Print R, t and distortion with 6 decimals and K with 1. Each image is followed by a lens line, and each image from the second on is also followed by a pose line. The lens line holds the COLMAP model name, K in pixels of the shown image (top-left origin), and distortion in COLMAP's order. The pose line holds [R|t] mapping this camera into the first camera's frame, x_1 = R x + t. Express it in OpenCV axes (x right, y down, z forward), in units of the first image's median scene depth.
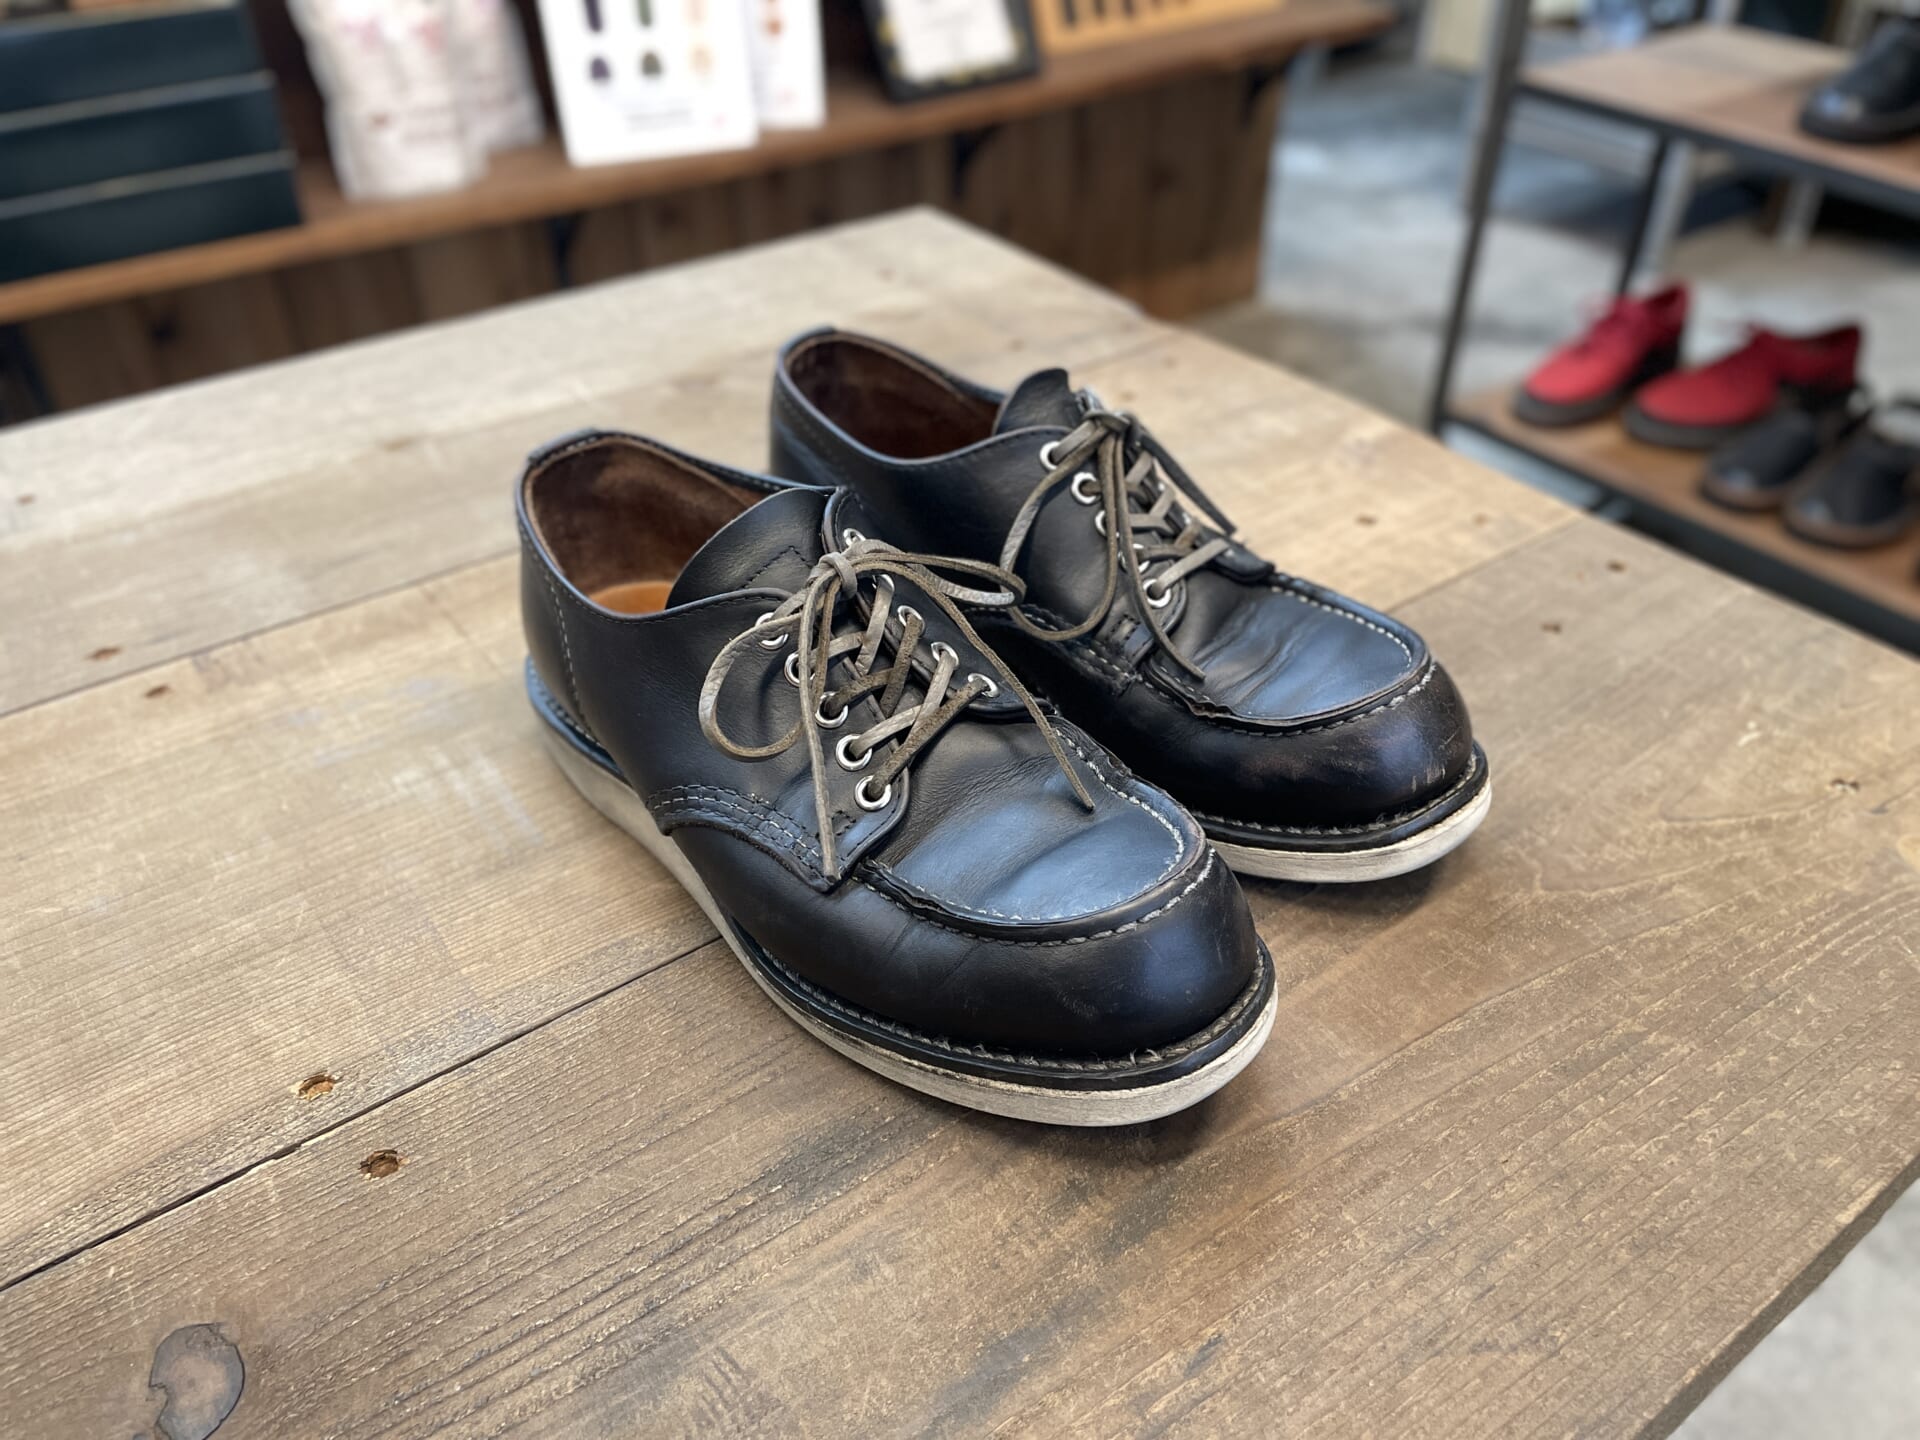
lens RADIAL K [[1446.2, 0, 962.7], [0, 1446.2, 712.5], [0, 0, 1]] dist [0.062226, -0.094335]
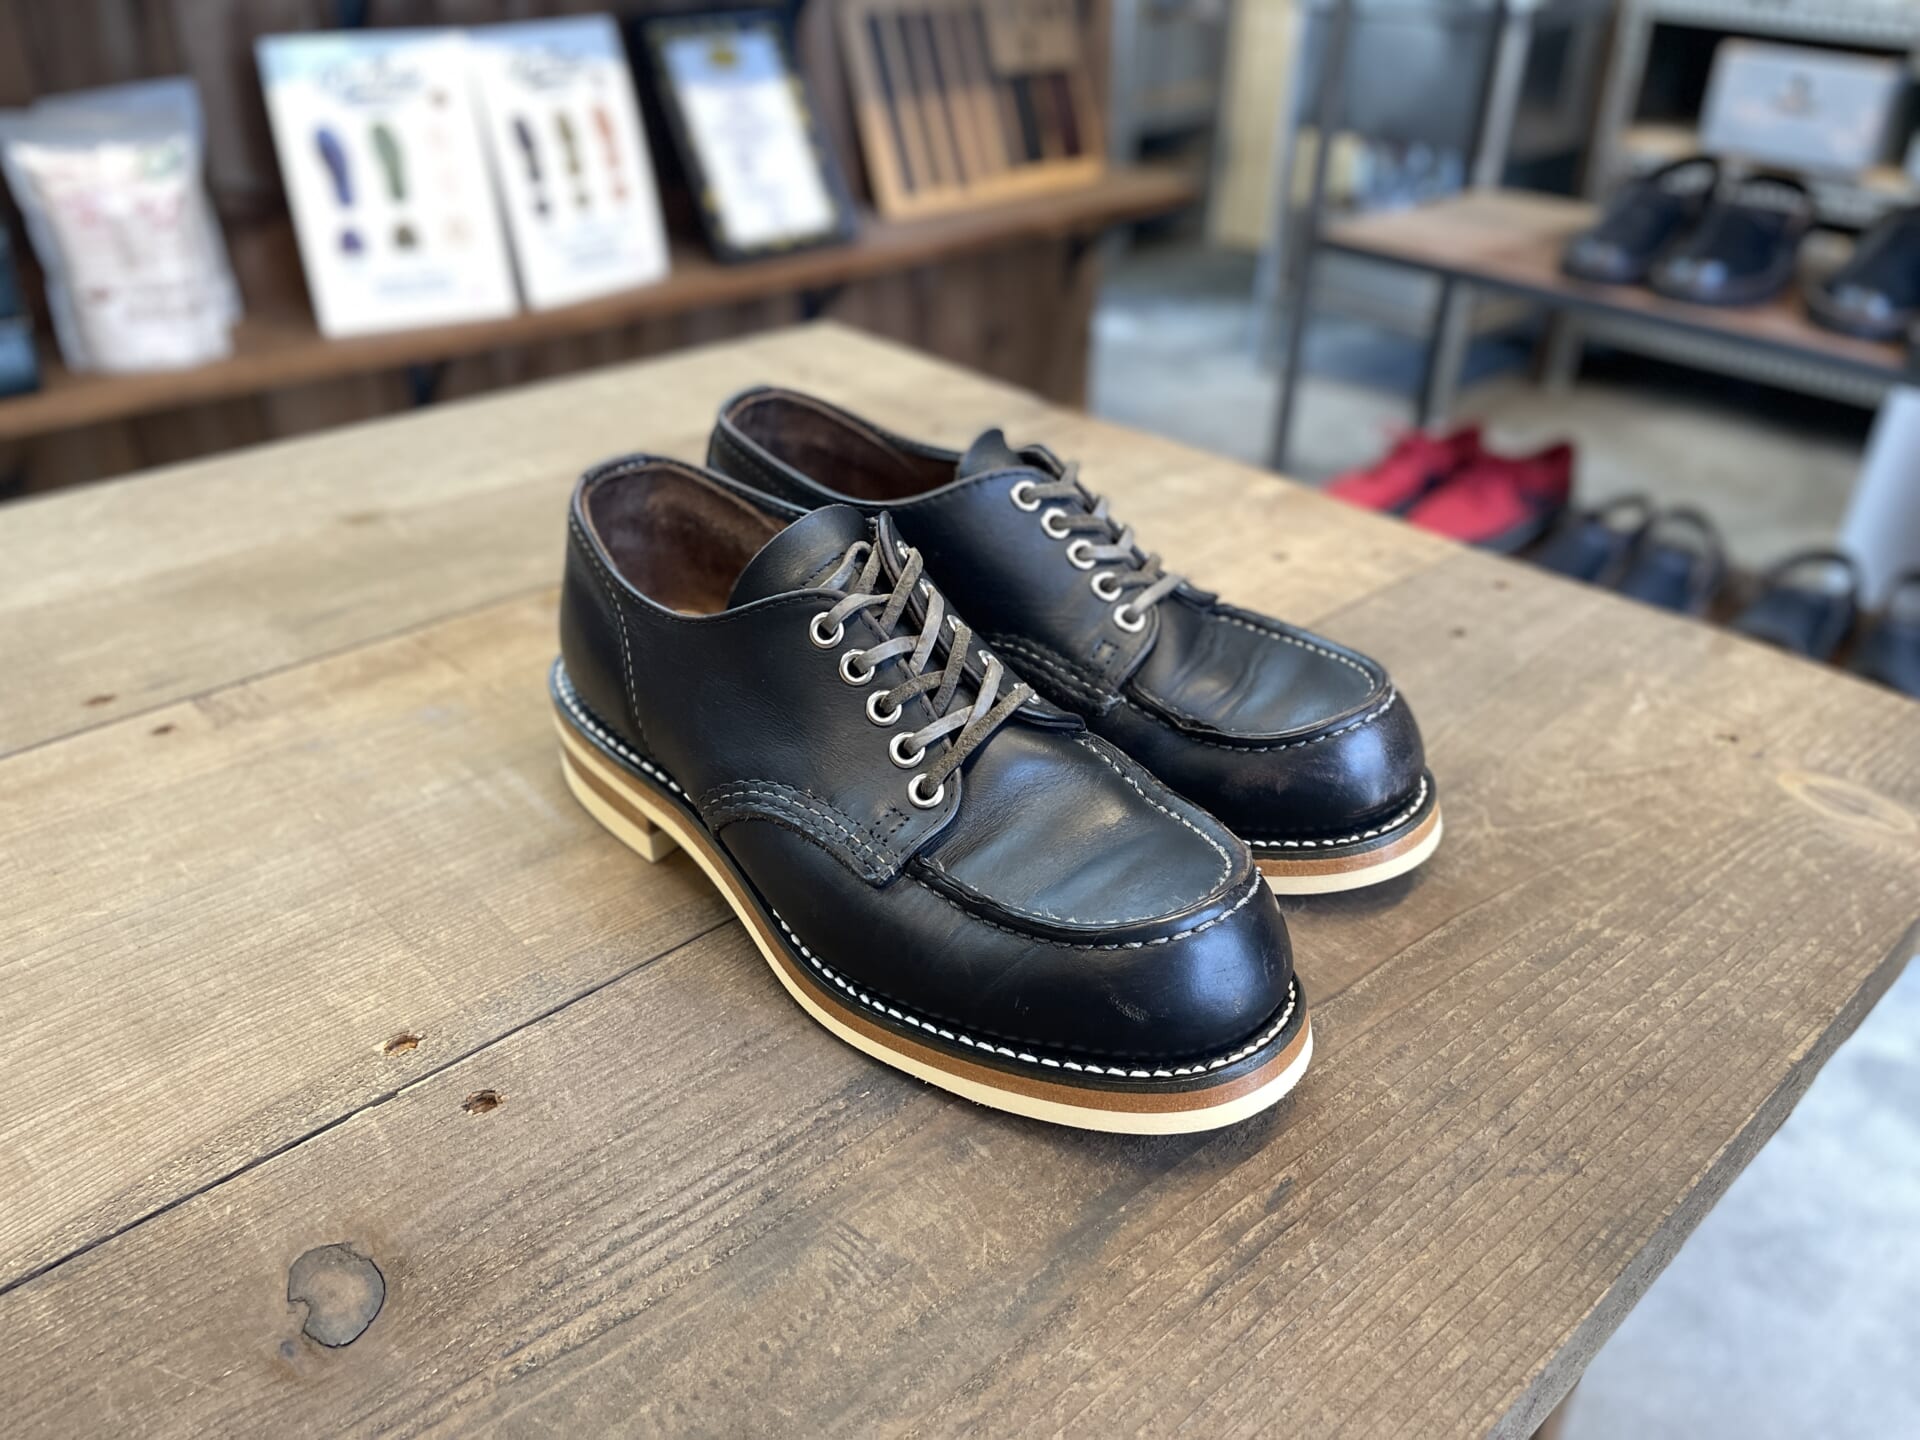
lens RADIAL K [[1446.2, 0, 944.5], [0, 1446.2, 720.3], [0, 0, 1]] dist [0.062226, -0.094335]
pose [[0.993188, -0.037562, 0.110305, -0.157882], [0.049587, 0.992872, -0.108383, 0.152385], [-0.105448, 0.113115, 0.987971, -0.087840]]
